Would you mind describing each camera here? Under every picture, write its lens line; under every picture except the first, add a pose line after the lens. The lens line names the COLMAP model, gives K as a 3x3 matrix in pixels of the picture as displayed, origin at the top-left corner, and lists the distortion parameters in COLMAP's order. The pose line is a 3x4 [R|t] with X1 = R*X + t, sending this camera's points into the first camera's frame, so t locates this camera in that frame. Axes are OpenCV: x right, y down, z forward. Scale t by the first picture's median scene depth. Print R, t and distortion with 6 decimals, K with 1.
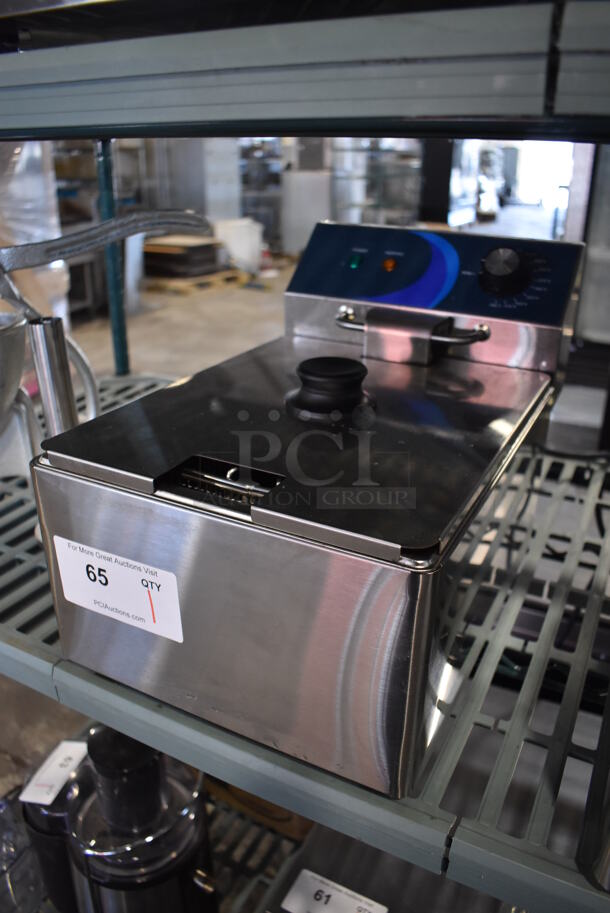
lens RADIAL K [[702.7, 0, 305.0], [0, 702.7, 456.5], [0, 0, 1]] dist [-0.125447, -0.001392]
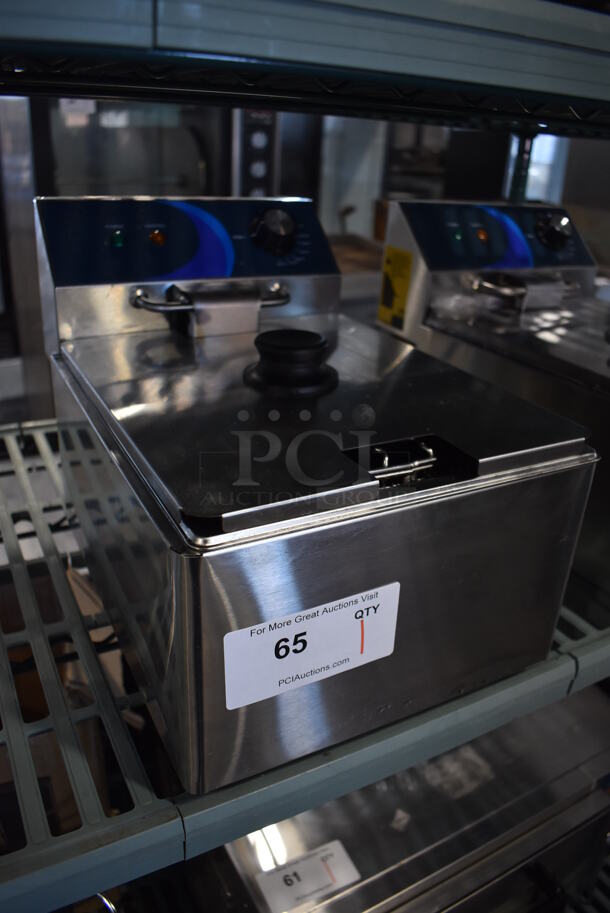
lens RADIAL K [[702.7, 0, 305.0], [0, 702.7, 456.5], [0, 0, 1]] dist [-0.125447, -0.001392]
pose [[0.564417, -0.324867, 0.758878, -0.618026], [0.289433, 0.938827, 0.186635, -0.132174], [-0.773086, 0.114304, 0.623917, 0.347583]]
